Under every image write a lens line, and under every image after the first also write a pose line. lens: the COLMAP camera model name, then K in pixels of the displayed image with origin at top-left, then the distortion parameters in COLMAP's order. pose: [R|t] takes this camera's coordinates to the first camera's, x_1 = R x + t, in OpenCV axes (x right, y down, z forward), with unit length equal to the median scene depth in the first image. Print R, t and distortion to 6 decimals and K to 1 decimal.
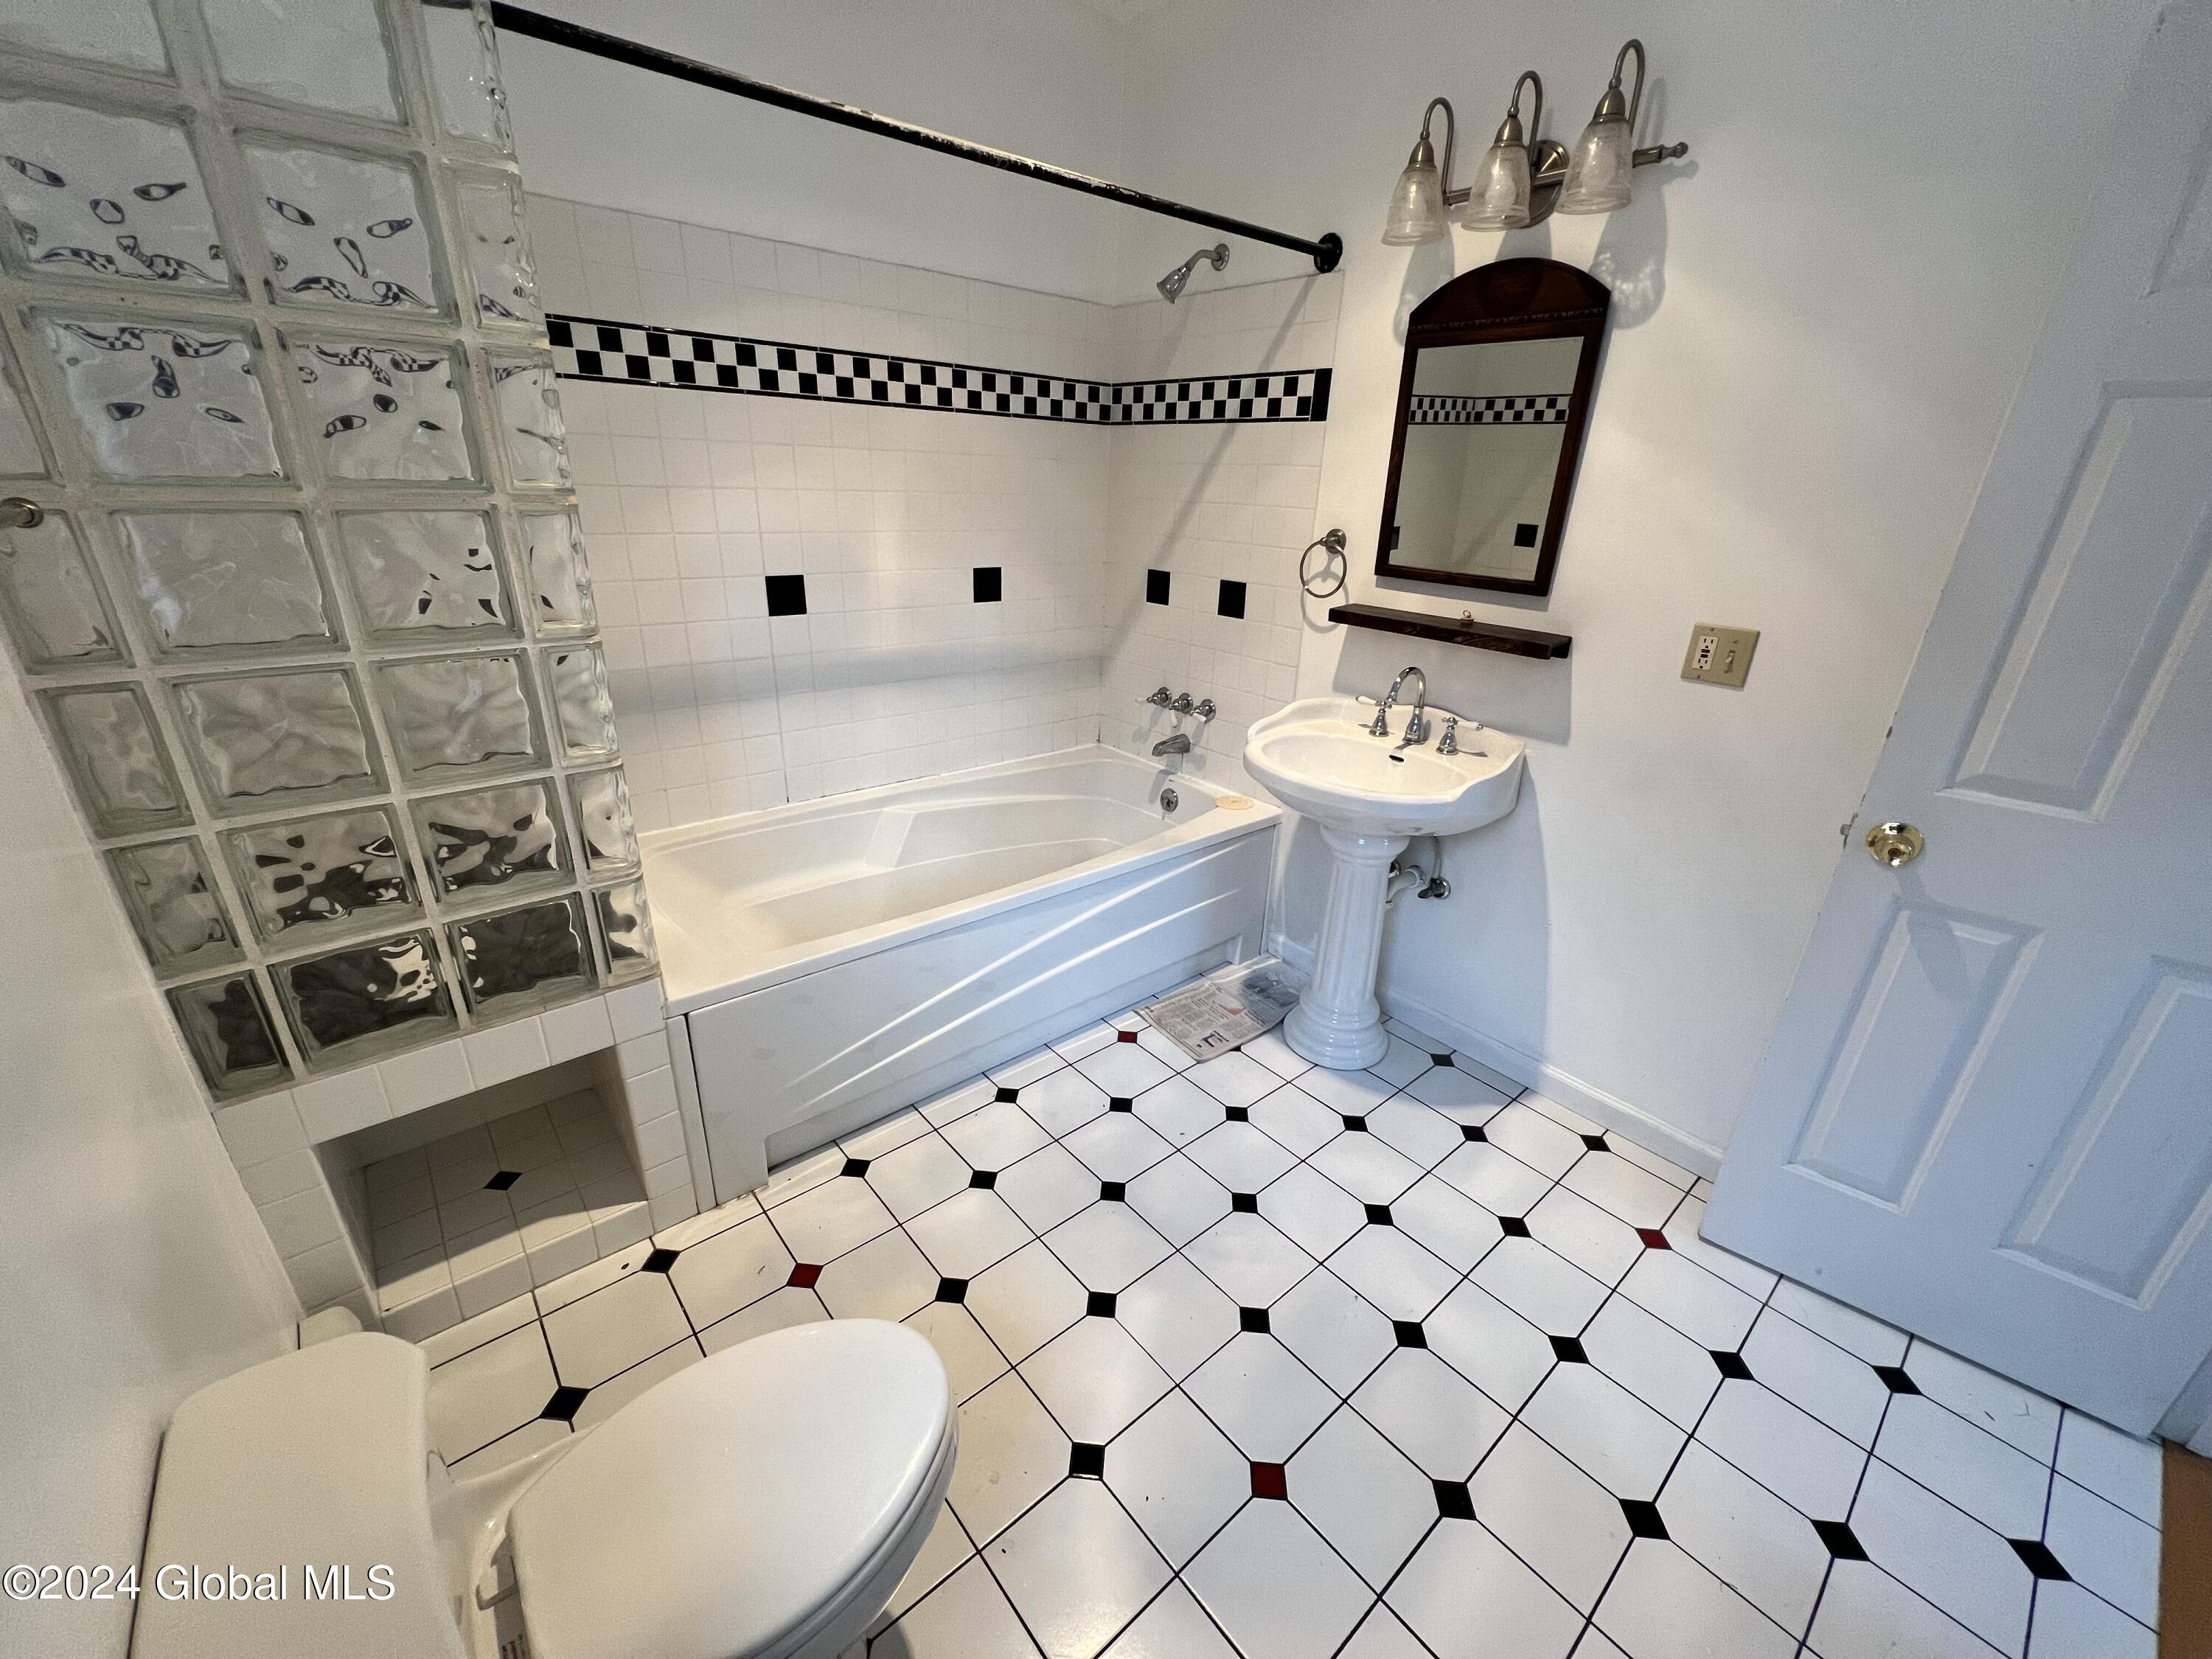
lens RADIAL K [[884.4, 0, 1106.0], [0, 884.4, 829.5], [0, 0, 1]] dist [-0.000679, -0.000307]
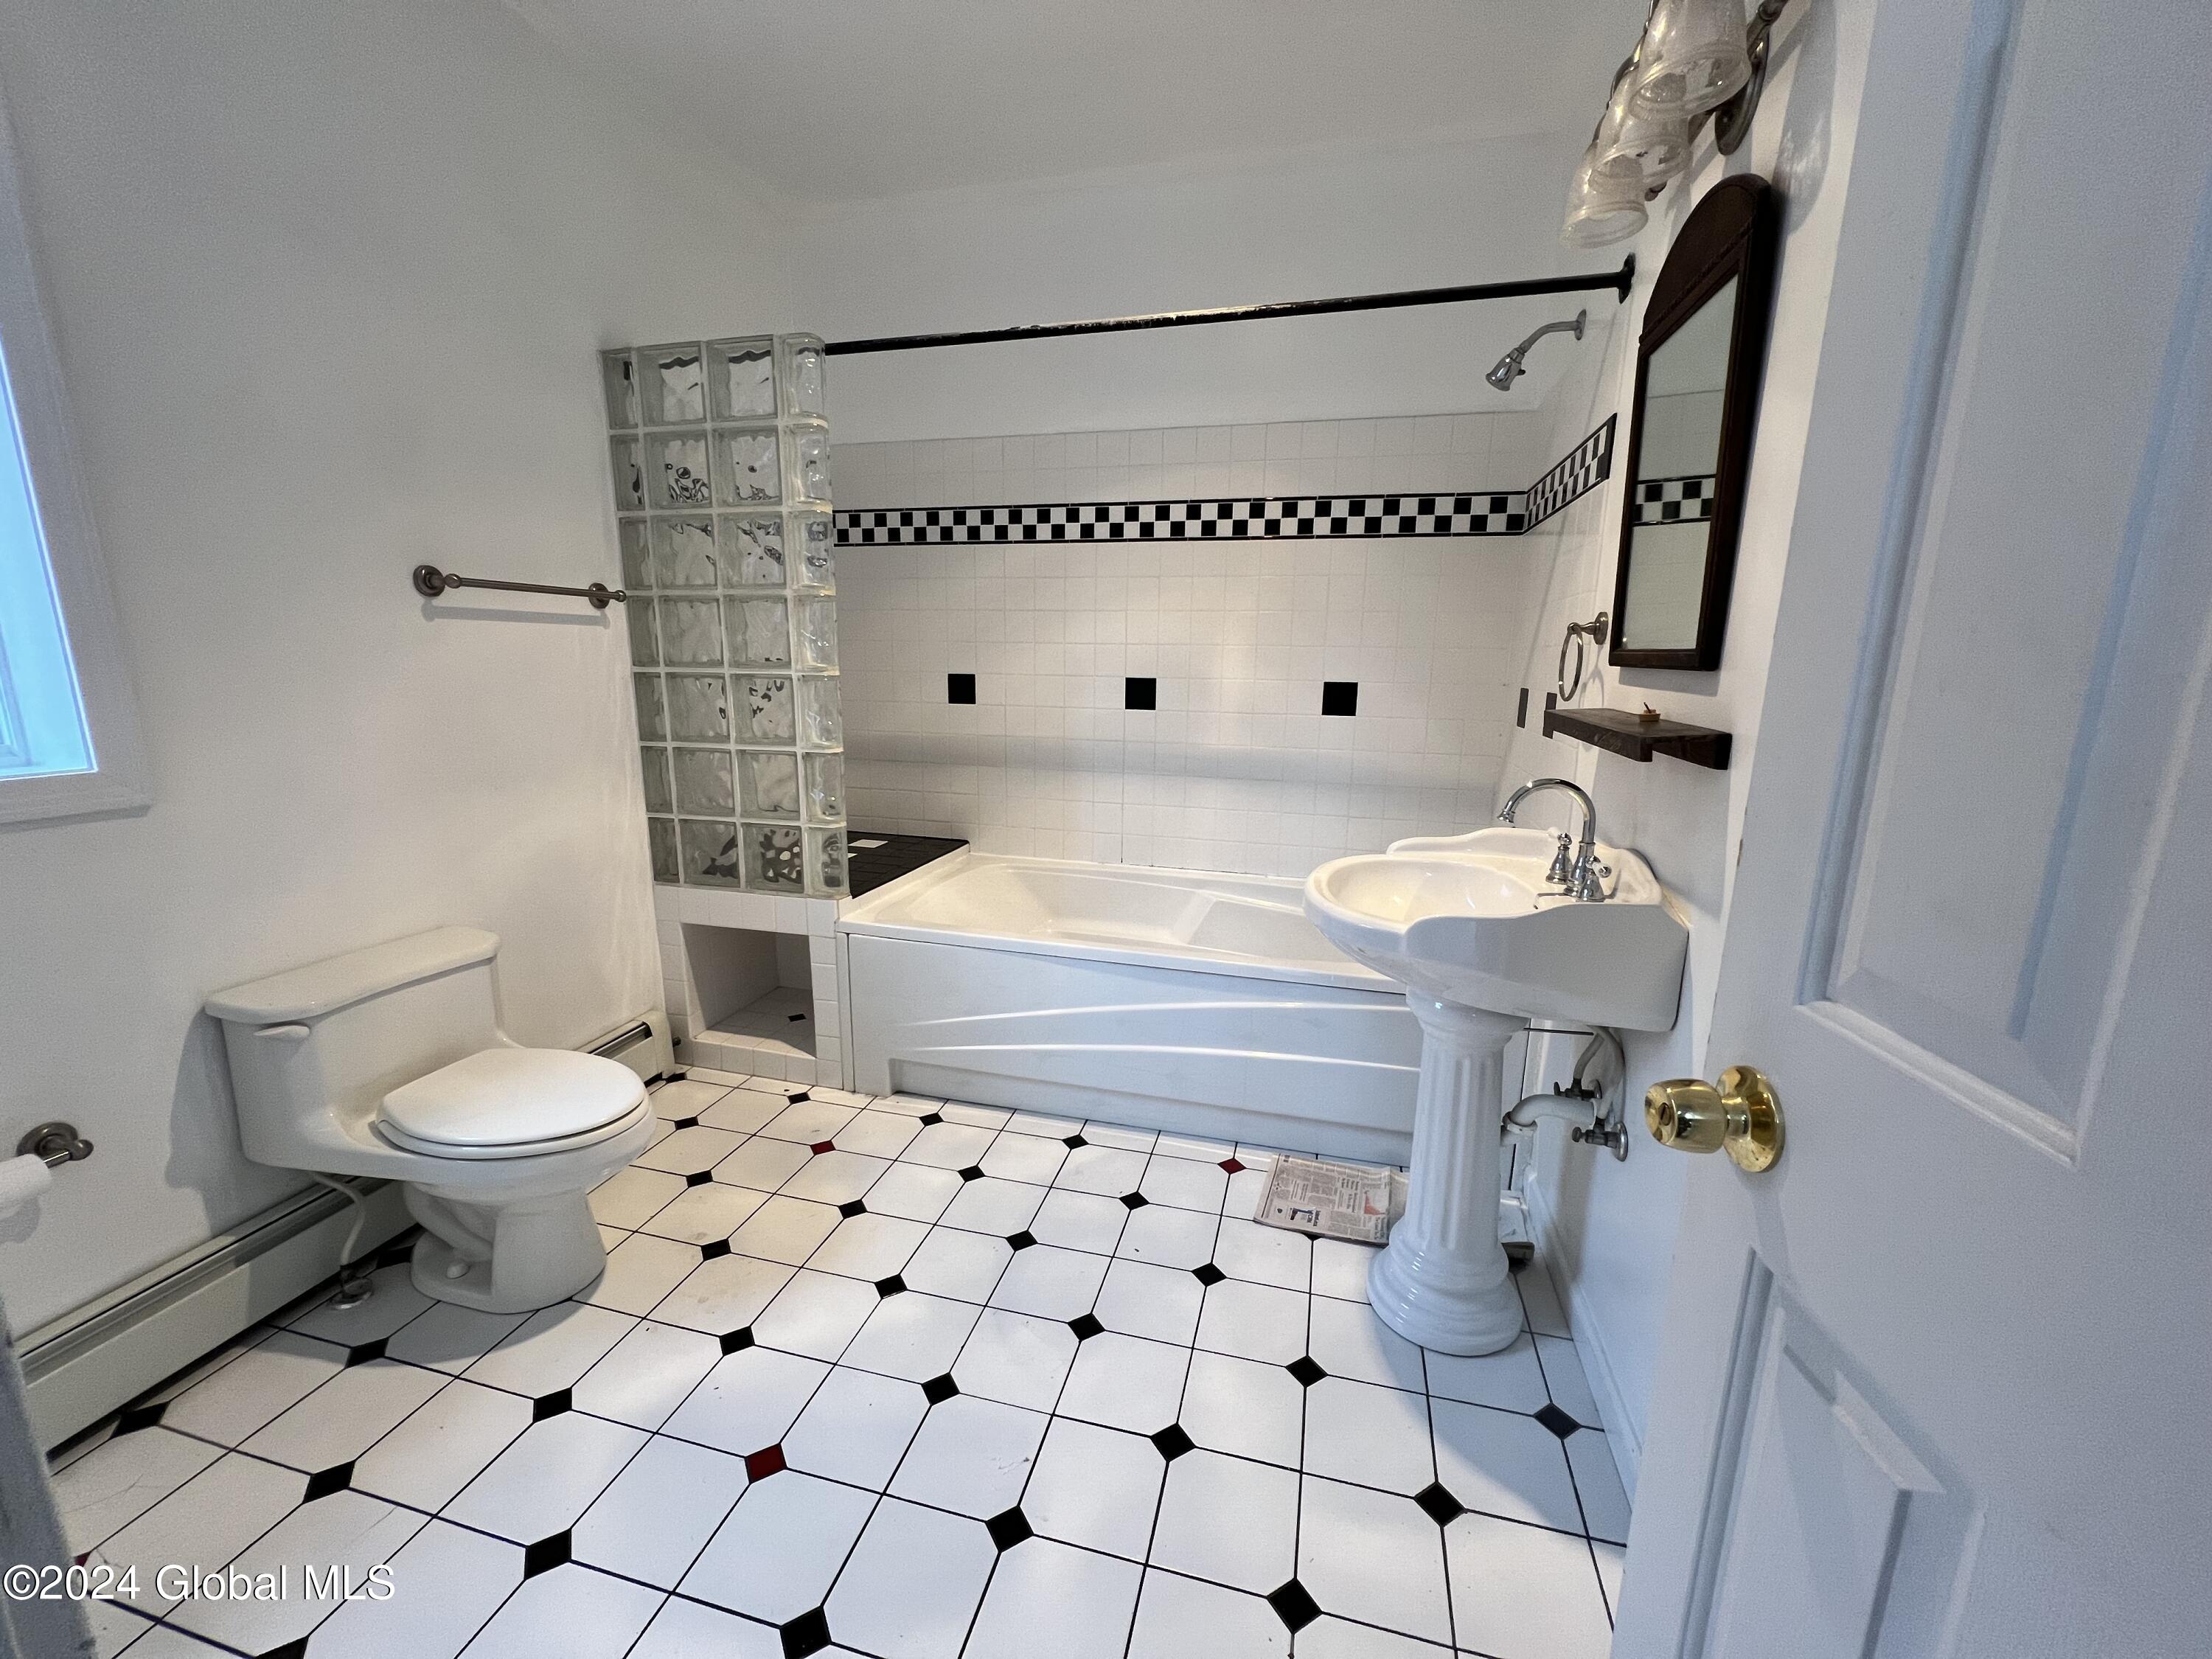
lens RADIAL K [[884.4, 0, 1106.0], [0, 884.4, 829.5], [0, 0, 1]] dist [-0.000679, -0.000307]
pose [[0.573126, 0.131793, -0.808800, 0.697262], [-0.298245, 0.952841, -0.056076, -0.000602], [0.763267, 0.273359, 0.585405, 0.322042]]
